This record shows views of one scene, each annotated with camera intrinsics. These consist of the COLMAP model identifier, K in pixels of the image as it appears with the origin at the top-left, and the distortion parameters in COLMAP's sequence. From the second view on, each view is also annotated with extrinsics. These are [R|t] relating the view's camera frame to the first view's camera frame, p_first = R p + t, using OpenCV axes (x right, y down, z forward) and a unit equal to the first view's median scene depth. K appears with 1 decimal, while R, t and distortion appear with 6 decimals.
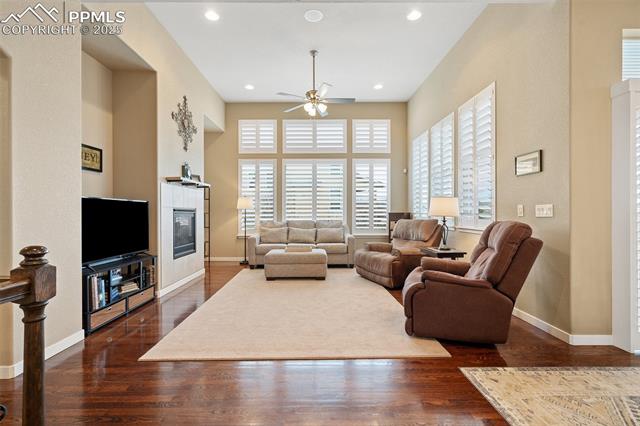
lens RADIAL K [[292.0, 0, 316.8], [0, 292.0, 212.2], [0, 0, 1]] dist [-0.007890, 0.002434]
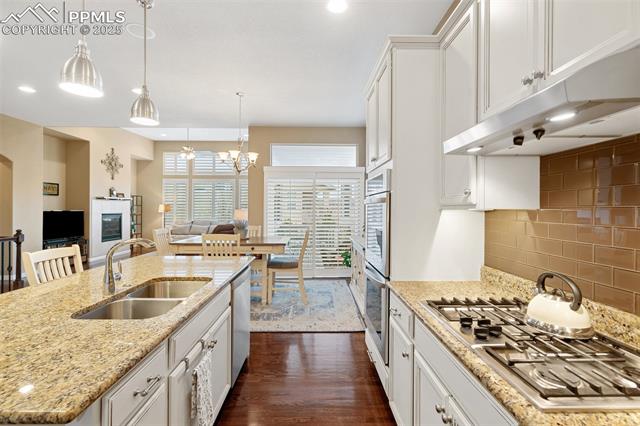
lens RADIAL K [[292.0, 0, 318.1], [0, 292.0, 210.4], [0, 0, 1]] dist [-0.007890, 0.002434]
pose [[0.999893, 0.010249, 0.010425, 0.723564], [-0.010310, 0.999930, 0.005784, -0.050477], [-0.010365, -0.005891, 0.999929, -0.709874]]
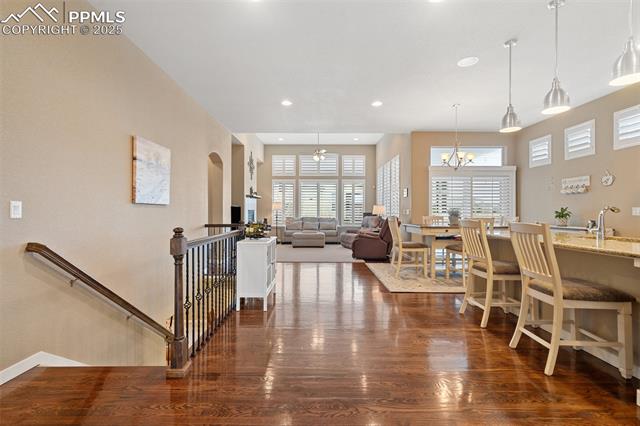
lens RADIAL K [[292.0, 0, 319.8], [0, 292.0, 213.8], [0, 0, 1]] dist [-0.007890, 0.002434]
pose [[0.999982, 0.005371, -0.002615, 0.006685], [-0.005355, 0.999967, 0.006069, -0.001137], [0.002647, -0.006055, 0.999978, -0.891217]]
